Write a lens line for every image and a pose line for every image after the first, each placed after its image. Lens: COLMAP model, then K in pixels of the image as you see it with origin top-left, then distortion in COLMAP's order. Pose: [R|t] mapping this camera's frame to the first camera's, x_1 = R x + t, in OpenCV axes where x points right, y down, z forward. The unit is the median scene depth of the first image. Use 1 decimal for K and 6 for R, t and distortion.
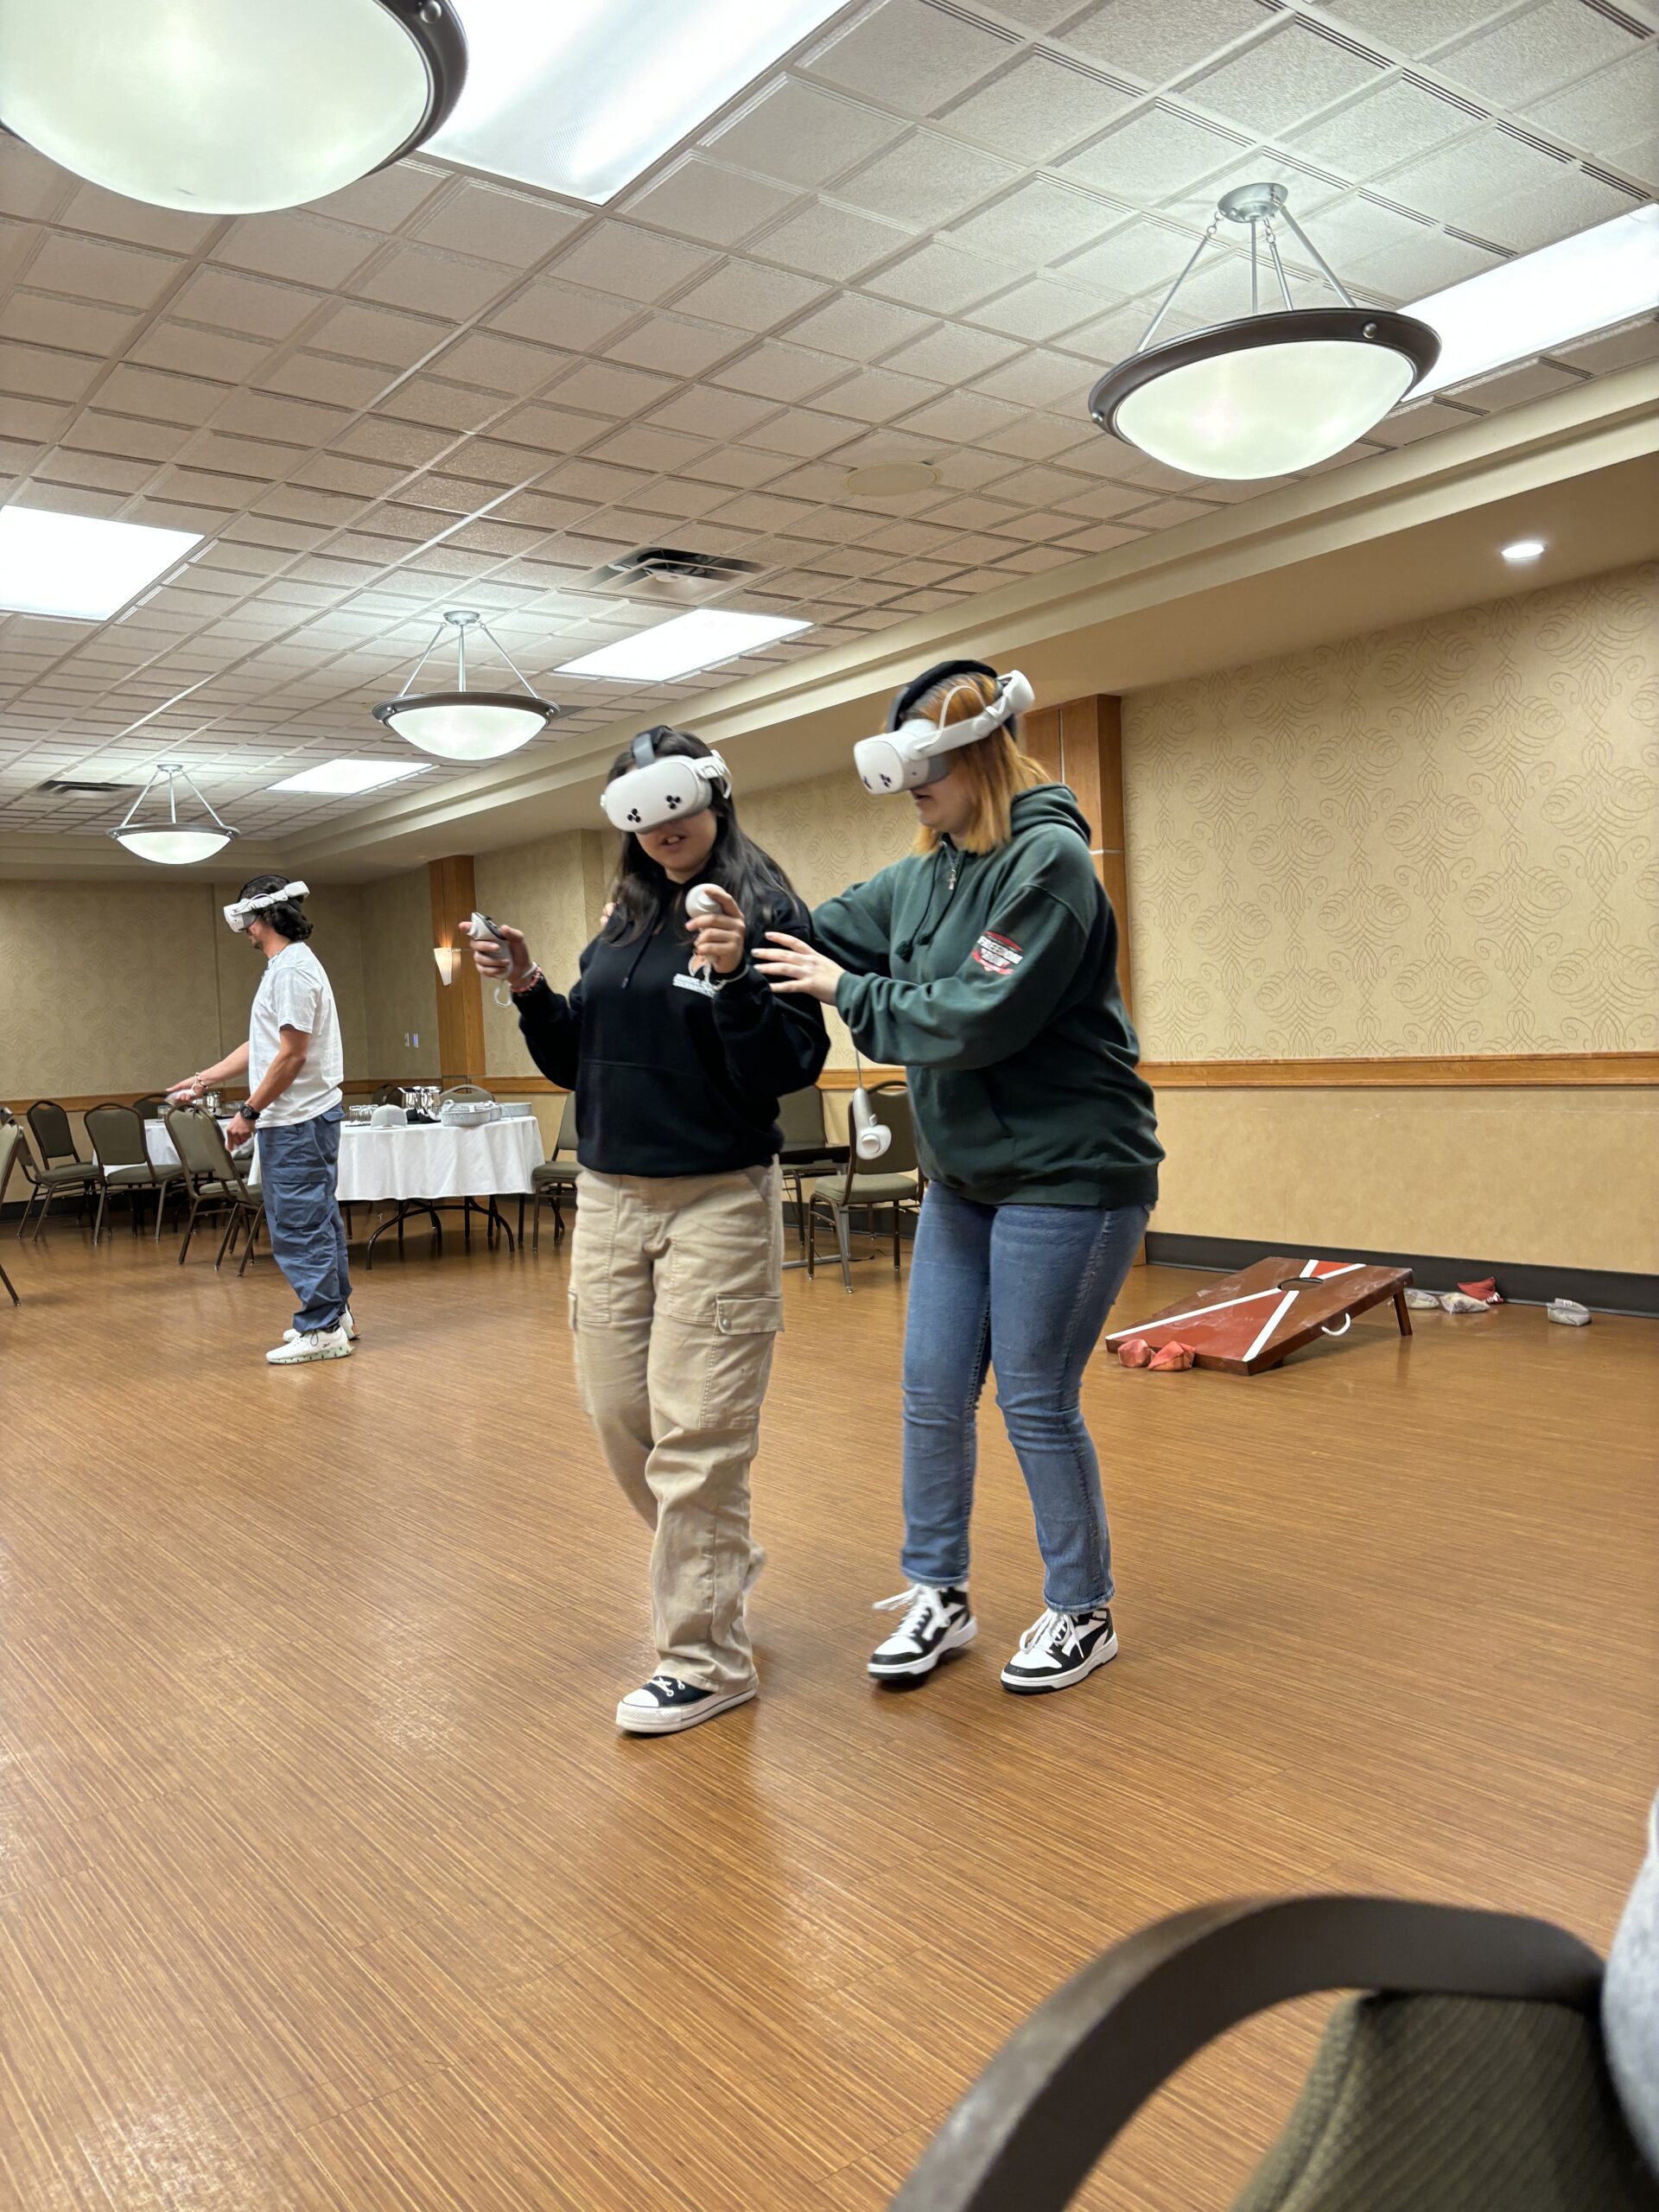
lens RADIAL K [[1716.2, 0, 787.1], [0, 1716.2, 1094.2], [0, 0, 1]] dist [0.034490, -0.005068]
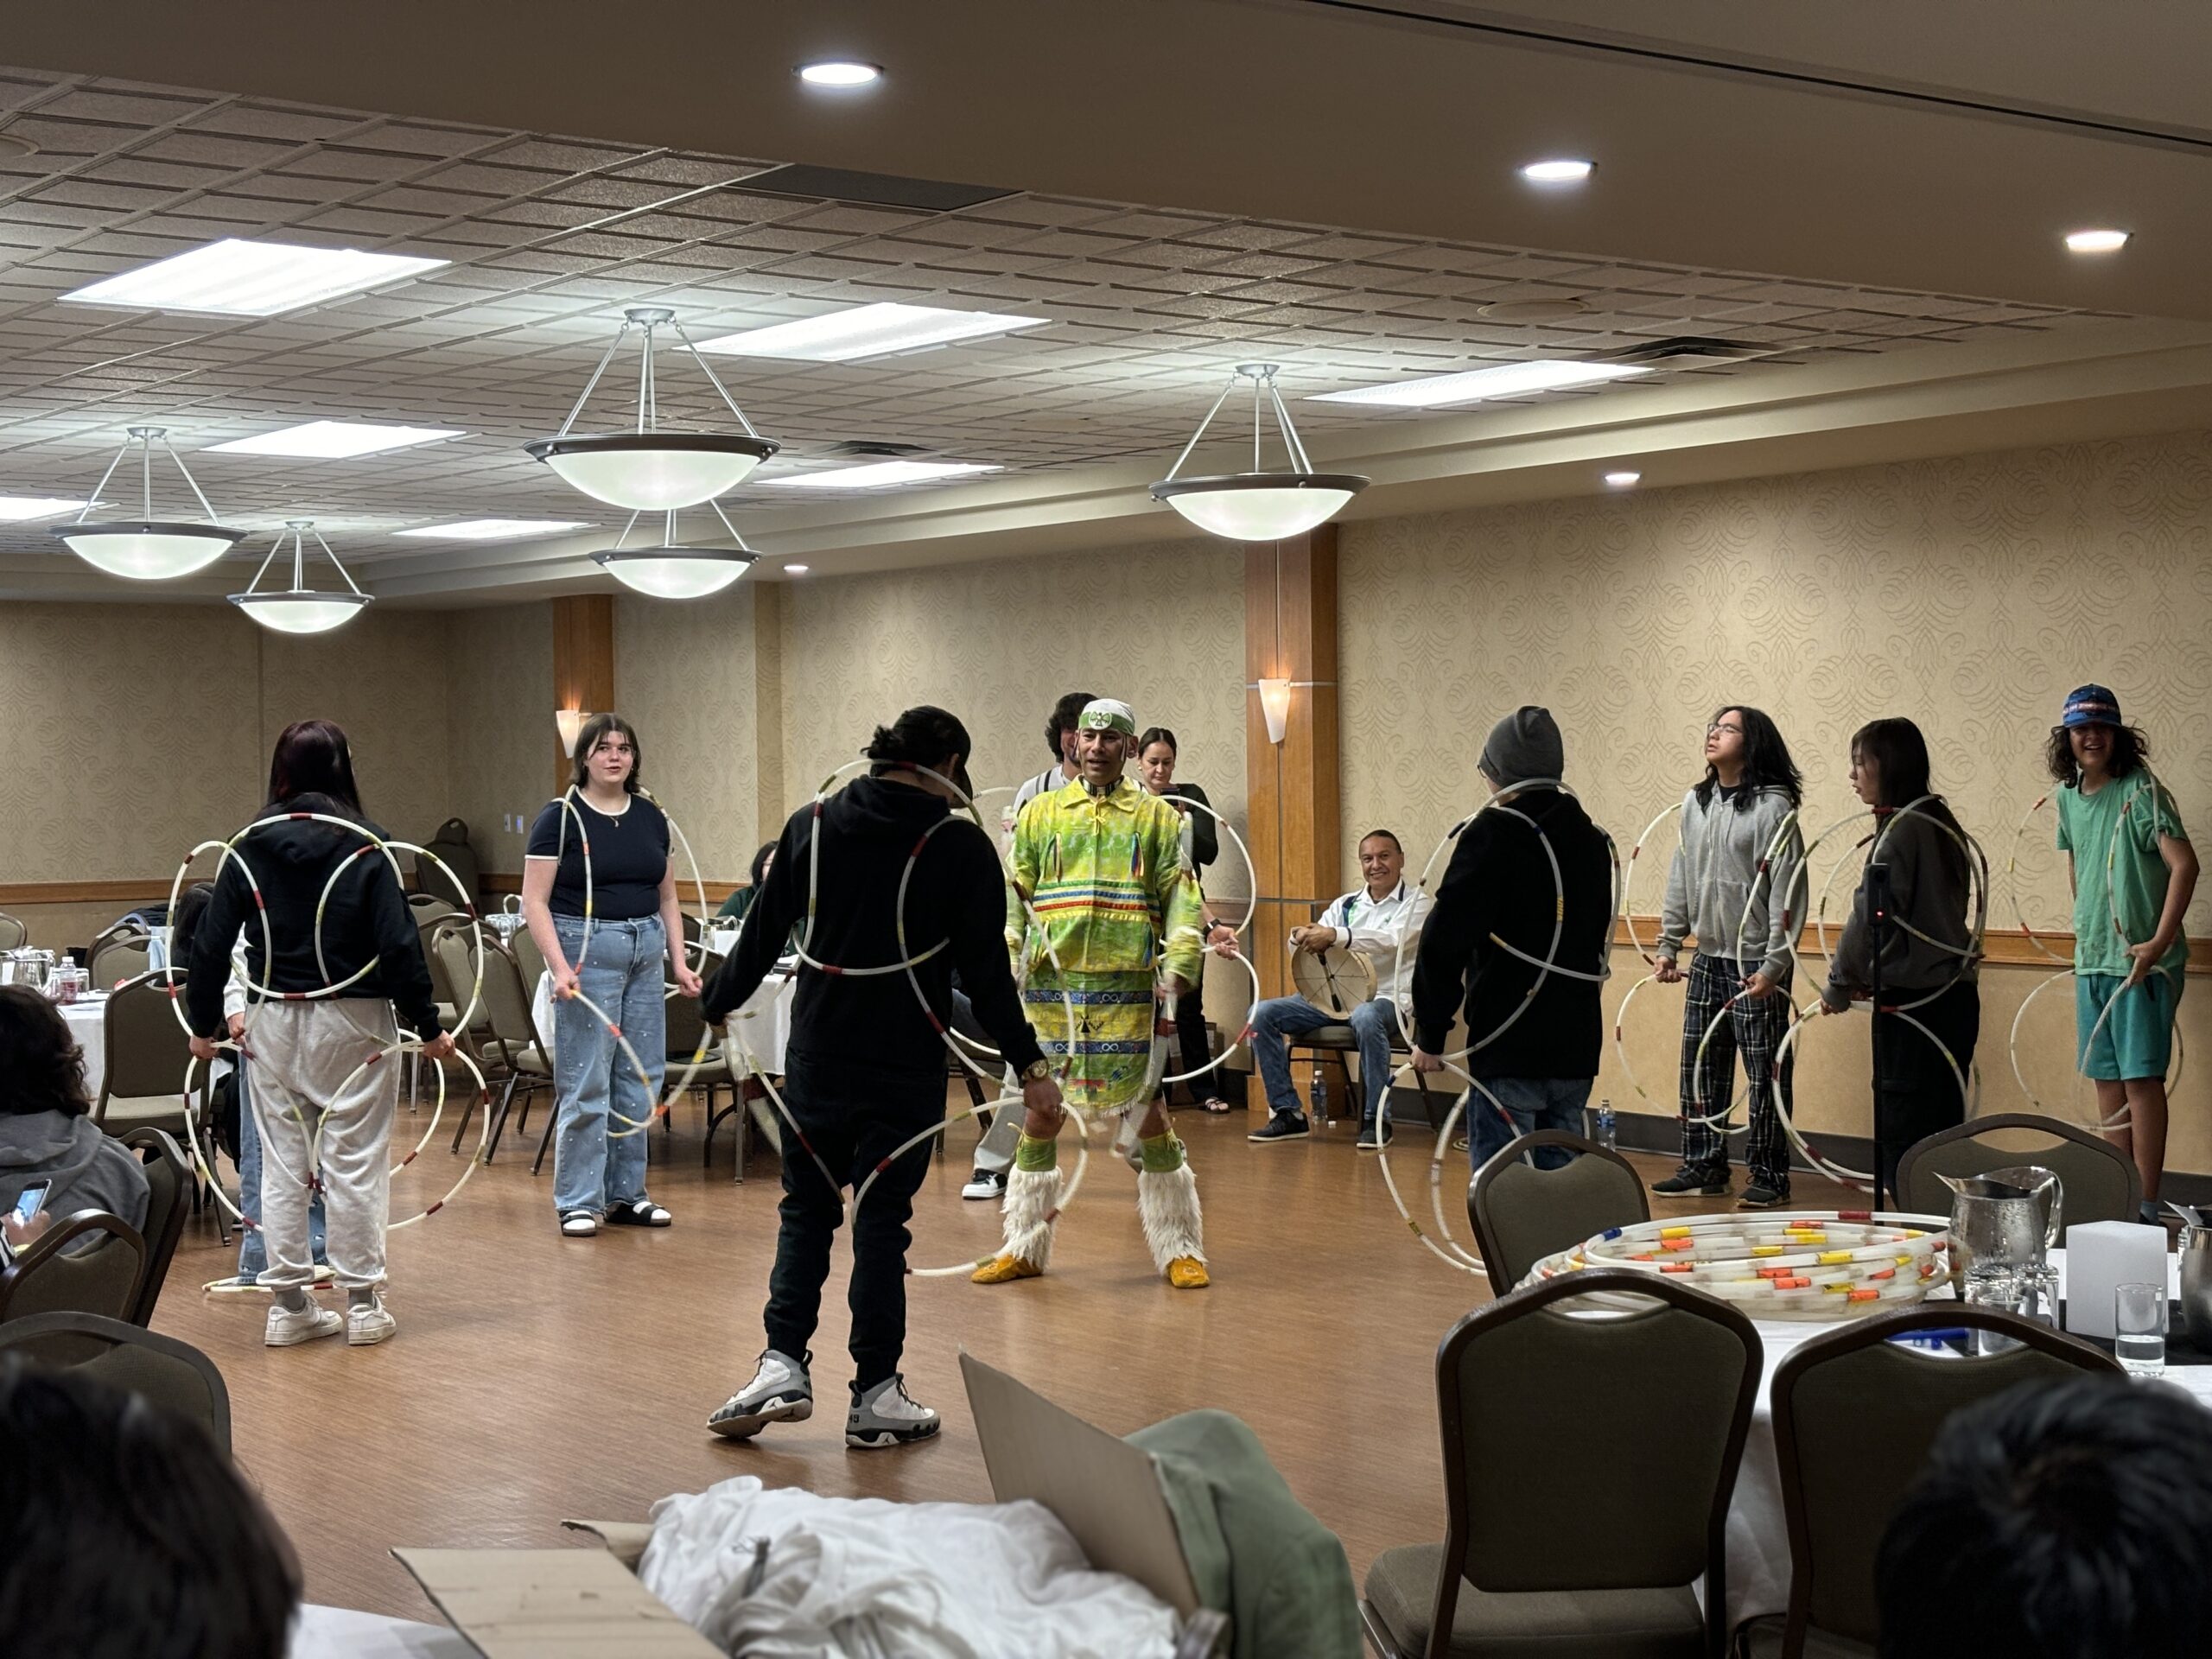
lens RADIAL K [[3425.0, 0, 1087.4], [0, 3425.0, 820.5], [0, 0, 1]] dist [0.219822, -0.958754]
pose [[0.999273, 0.038127, 0.000185, 0.063868], [-0.038117, 0.999091, -0.019086, -0.025051], [-0.000912, 0.019065, 0.999818, -0.972409]]
